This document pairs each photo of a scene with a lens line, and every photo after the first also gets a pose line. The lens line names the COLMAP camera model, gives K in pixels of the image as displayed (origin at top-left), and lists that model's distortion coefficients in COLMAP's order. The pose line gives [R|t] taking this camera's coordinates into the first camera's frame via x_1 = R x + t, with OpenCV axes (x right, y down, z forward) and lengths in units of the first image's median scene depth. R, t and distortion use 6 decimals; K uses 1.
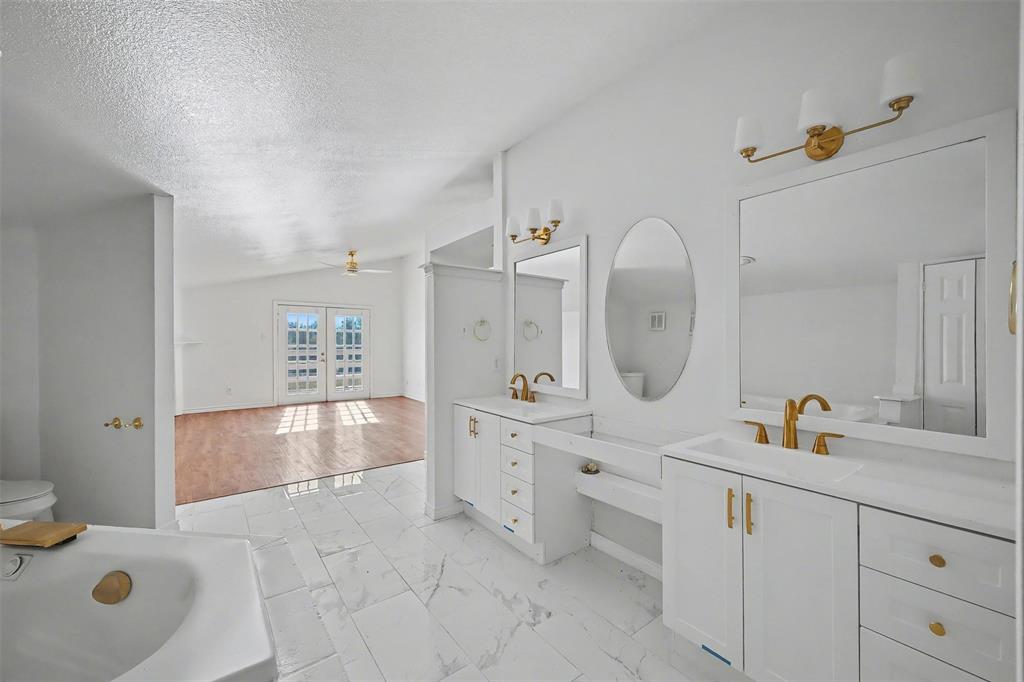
lens RADIAL K [[410.7, 0, 529.3], [0, 410.7, 340.2], [0, 0, 1]] dist [0.004614, 0.000553]
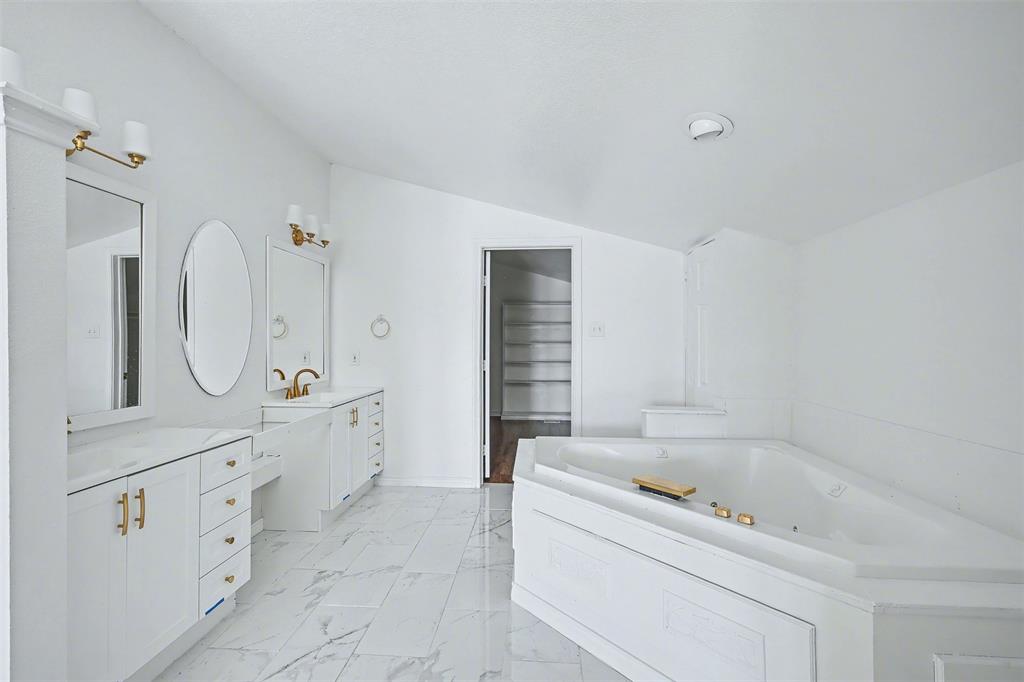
lens RADIAL K [[410.7, 0, 511.9], [0, 410.7, 339.5], [0, 0, 1]] dist [0.004614, 0.000553]
pose [[-0.741430, 0.003949, 0.671019, -1.061981], [0.002337, 0.999992, -0.003302, 0.016802], [-0.671026, -0.000880, -0.741433, 1.413059]]
